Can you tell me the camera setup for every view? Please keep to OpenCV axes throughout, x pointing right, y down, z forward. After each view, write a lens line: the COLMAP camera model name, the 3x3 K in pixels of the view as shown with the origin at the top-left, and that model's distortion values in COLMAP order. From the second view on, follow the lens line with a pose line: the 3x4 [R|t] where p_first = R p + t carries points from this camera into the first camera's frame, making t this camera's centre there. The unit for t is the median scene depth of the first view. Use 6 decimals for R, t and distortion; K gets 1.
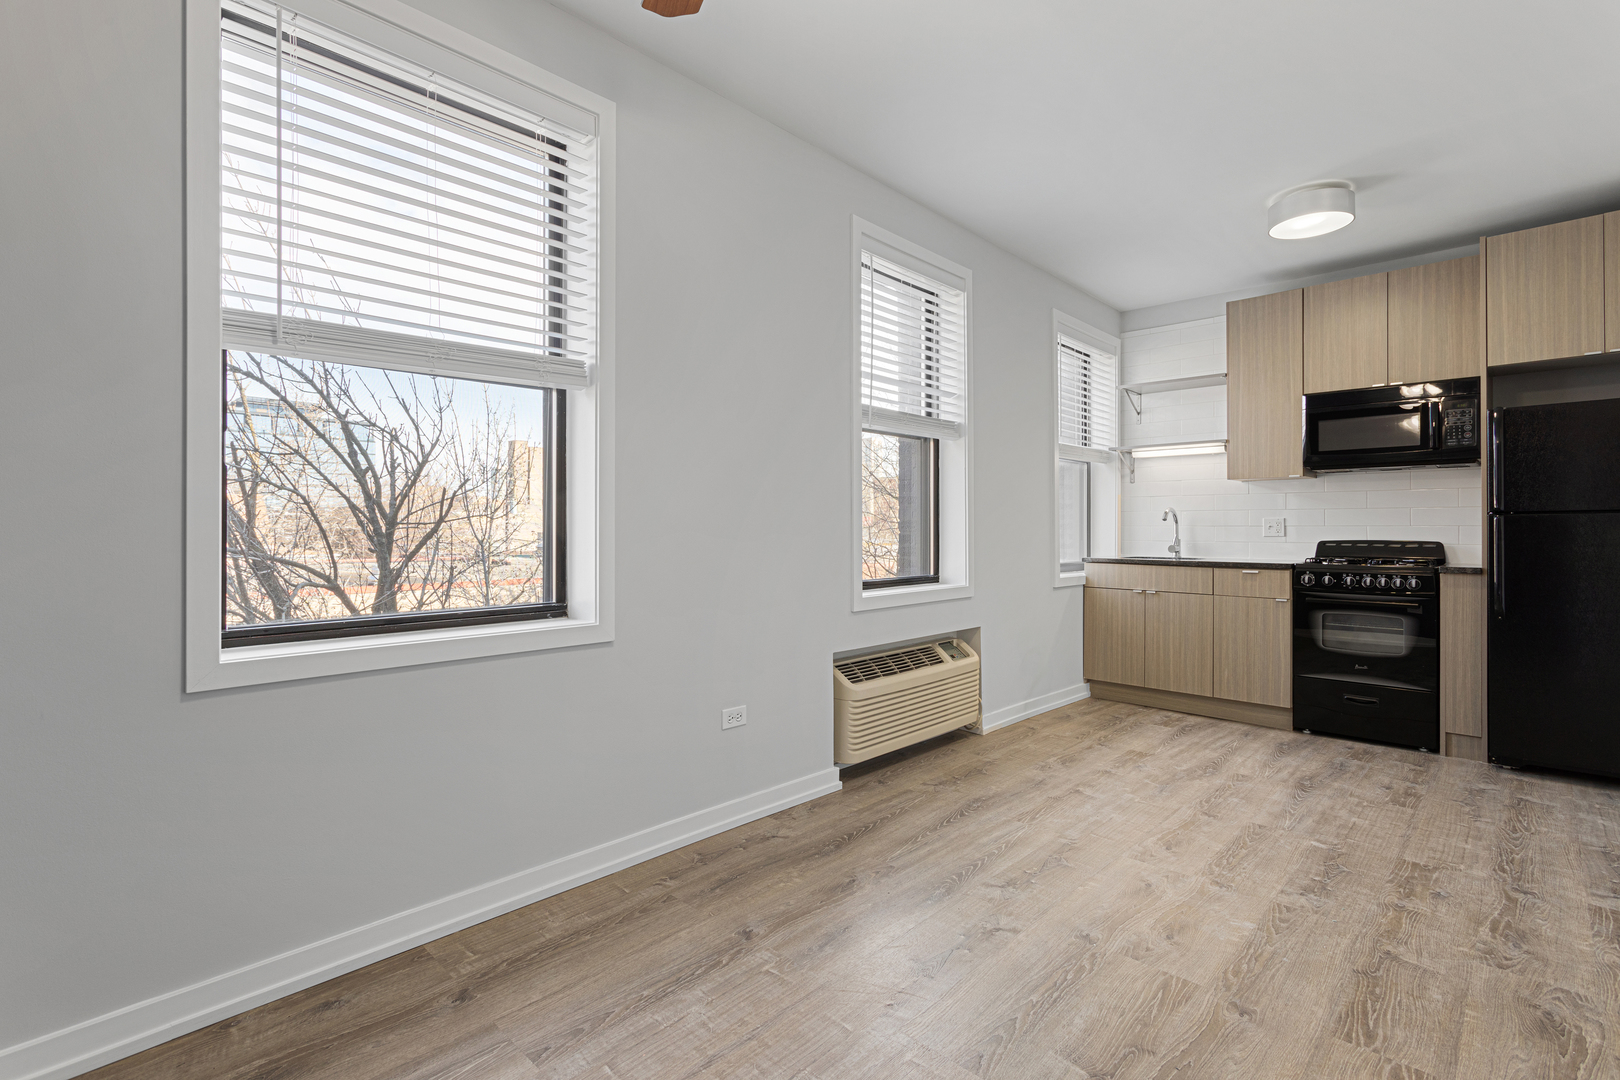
lens RADIAL K [[767.1, 0, 802.0], [0, 767.1, 533.1], [0, 0, 1]] dist [0.002833, -0.000507]
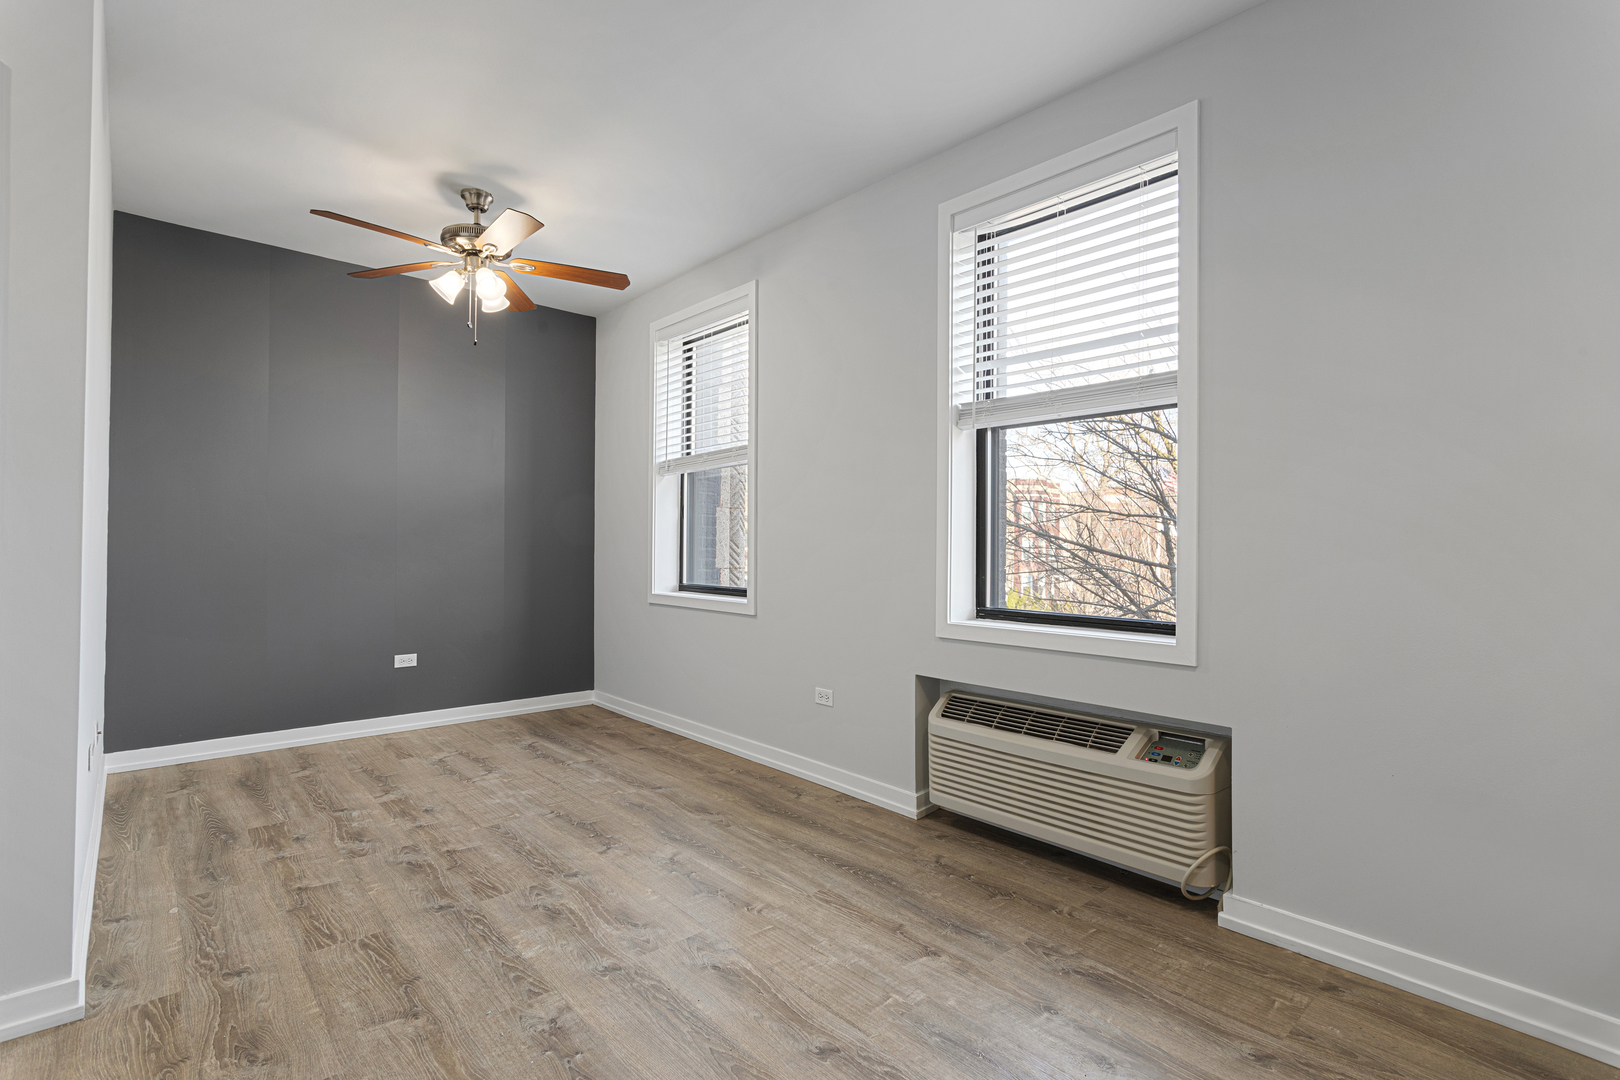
lens RADIAL K [[749.8, 0, 810.0], [0, 749.8, 540.0], [0, 0, 1]] dist [0.001141, 0.000631]
pose [[-0.073324, -0.008241, -0.997274, 1.270268], [-0.011599, 0.999905, -0.007410, -0.004330], [0.997241, 0.011024, -0.073413, 1.200840]]
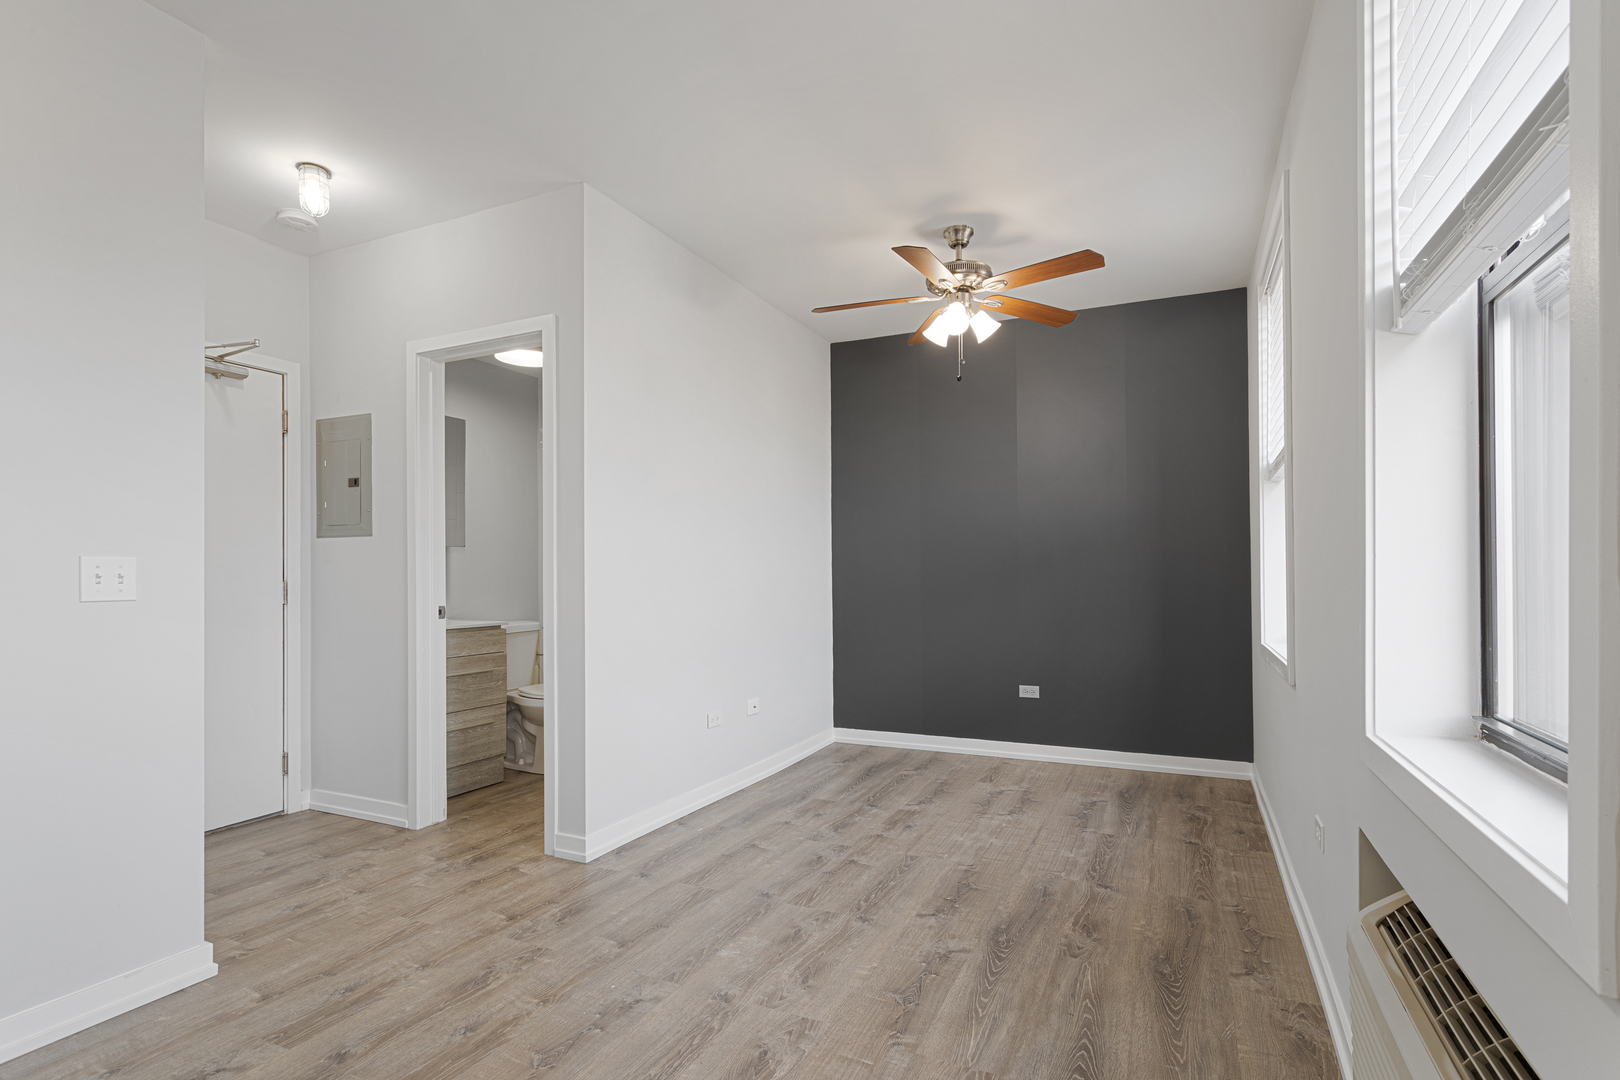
lens RADIAL K [[789.8, 0, 813.2], [0, 789.8, 570.9], [0, 0, 1]] dist [-0.000433, -0.000410]
pose [[-0.944650, 0.002064, -0.328073, 0.696948], [0.002811, 0.999994, -0.001803, -0.011507], [0.328068, -0.002626, -0.944651, 1.756418]]
